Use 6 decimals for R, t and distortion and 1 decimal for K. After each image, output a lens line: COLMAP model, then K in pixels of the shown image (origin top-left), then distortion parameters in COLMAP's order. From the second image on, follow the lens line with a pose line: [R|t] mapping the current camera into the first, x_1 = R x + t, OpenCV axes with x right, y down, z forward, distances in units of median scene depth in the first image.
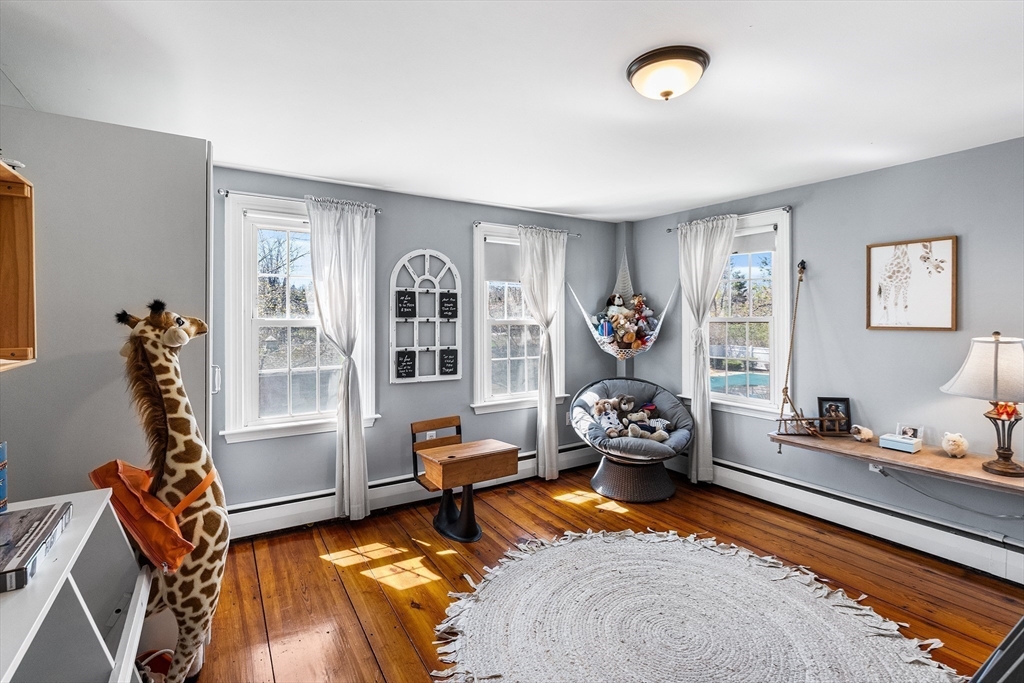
lens RADIAL K [[470.8, 0, 498.9], [0, 470.8, 311.0], [0, 0, 1]] dist [-0.008107, 0.001209]
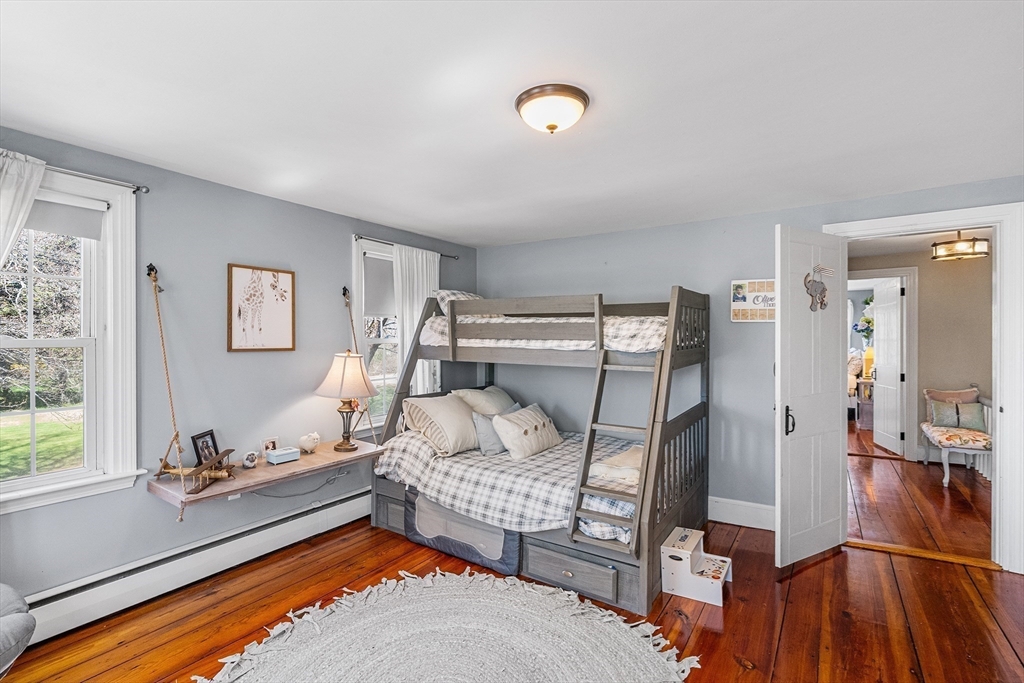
lens RADIAL K [[470.8, 0, 513.1], [0, 470.8, 346.6], [0, 0, 1]] dist [-0.008107, 0.001209]
pose [[-0.422925, -0.007121, 0.906137, -0.336749], [-0.000857, 0.999972, 0.007458, 0.021601], [-0.906164, 0.002378, -0.422919, 0.943974]]
